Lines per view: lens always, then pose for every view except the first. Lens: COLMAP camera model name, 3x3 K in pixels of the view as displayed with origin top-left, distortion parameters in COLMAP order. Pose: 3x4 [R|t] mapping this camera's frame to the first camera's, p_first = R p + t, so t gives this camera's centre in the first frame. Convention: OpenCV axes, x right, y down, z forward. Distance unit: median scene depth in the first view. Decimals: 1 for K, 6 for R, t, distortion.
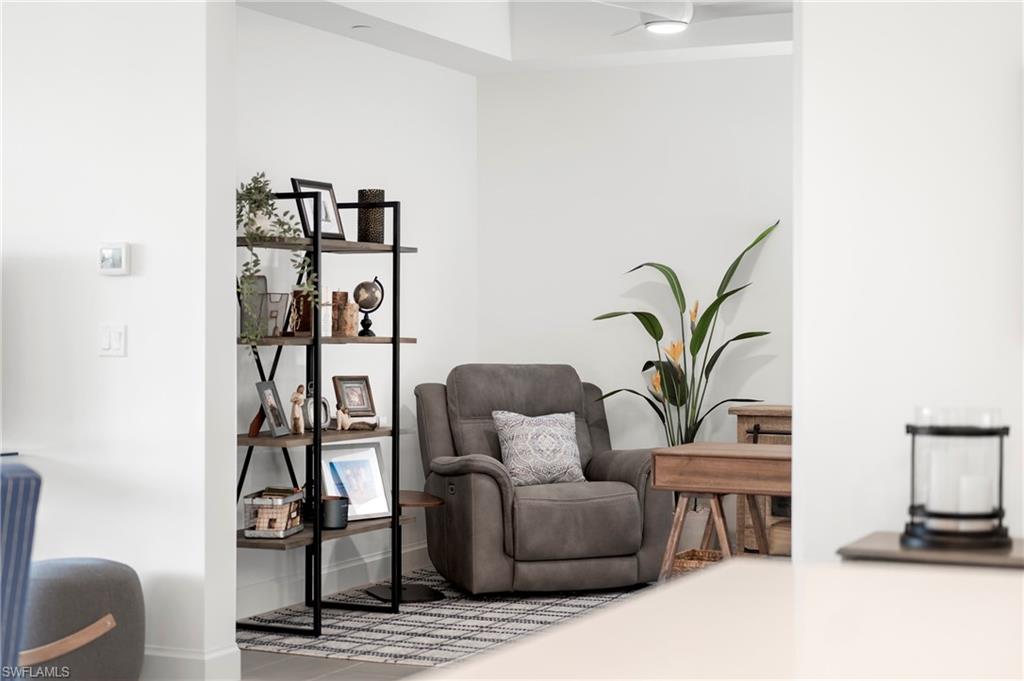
lens RADIAL K [[1755.1, 0, 506.8], [0, 1755.1, 338.9], [0, 0, 1]] dist [-0.053865, 0.000000]
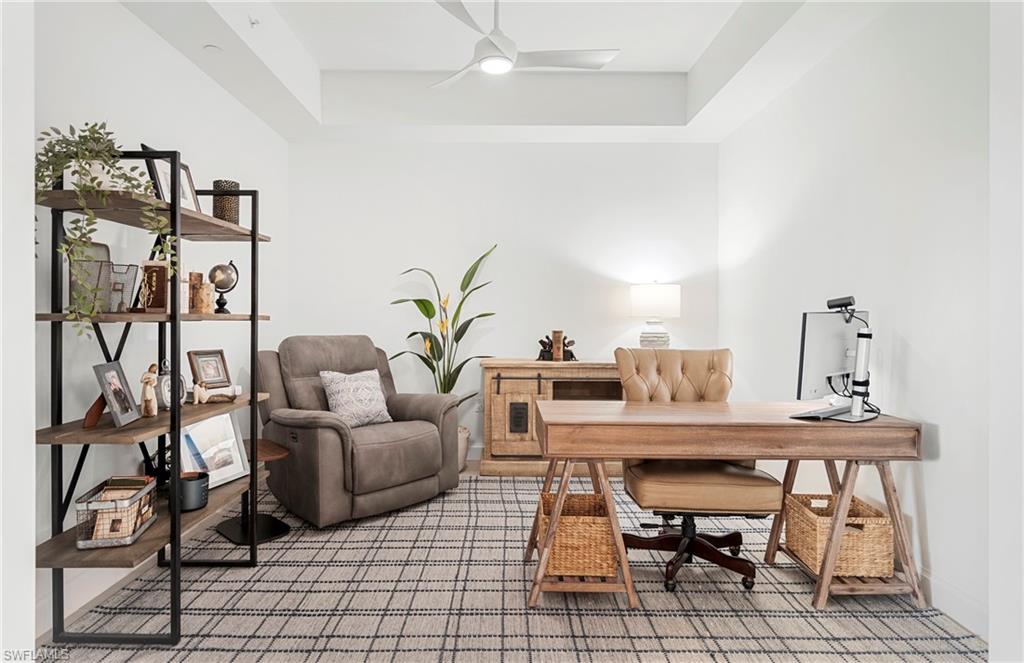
lens RADIAL K [[568.7, 0, 506.5], [0, 568.7, 320.5], [0, 0, 1]] dist [-0.000312, -0.000352]
pose [[0.901171, -0.001127, 0.433462, -0.073524], [0.000958, 0.999999, 0.000610, 0.002551], [-0.433463, -0.000134, 0.901172, 0.598316]]
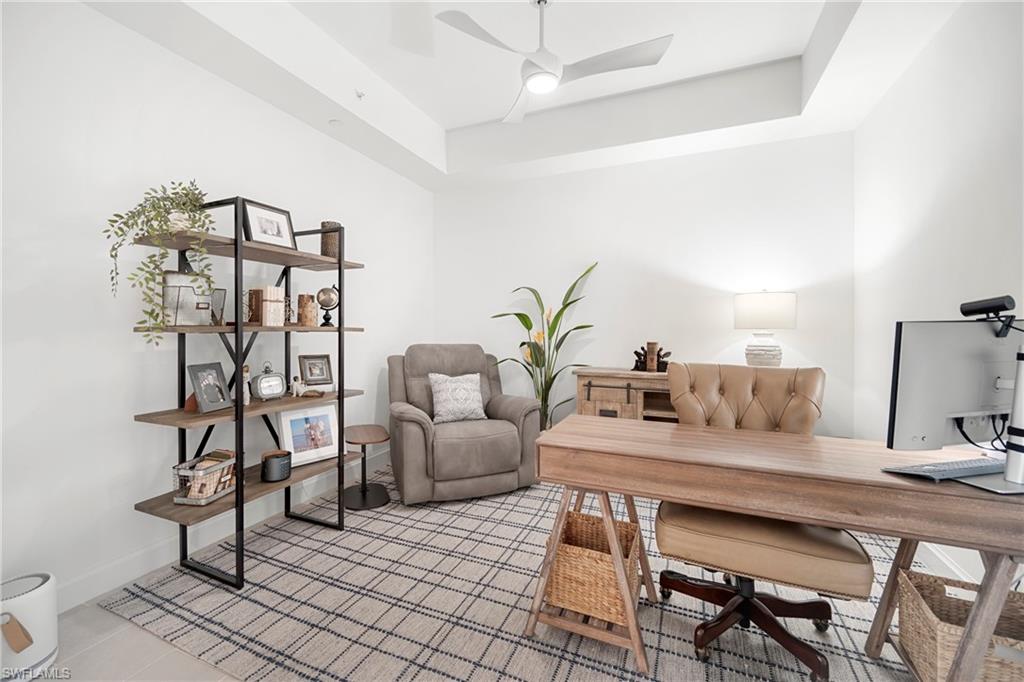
lens RADIAL K [[436.8, 0, 489.8], [0, 436.8, 331.2], [0, 0, 1]] dist [-0.002763, 0.000638]
pose [[0.999822, 0.000407, 0.018884, 0.044604], [-0.000390, 1.000000, -0.000881, 0.002385], [-0.018884, 0.000873, 0.999821, 0.645667]]
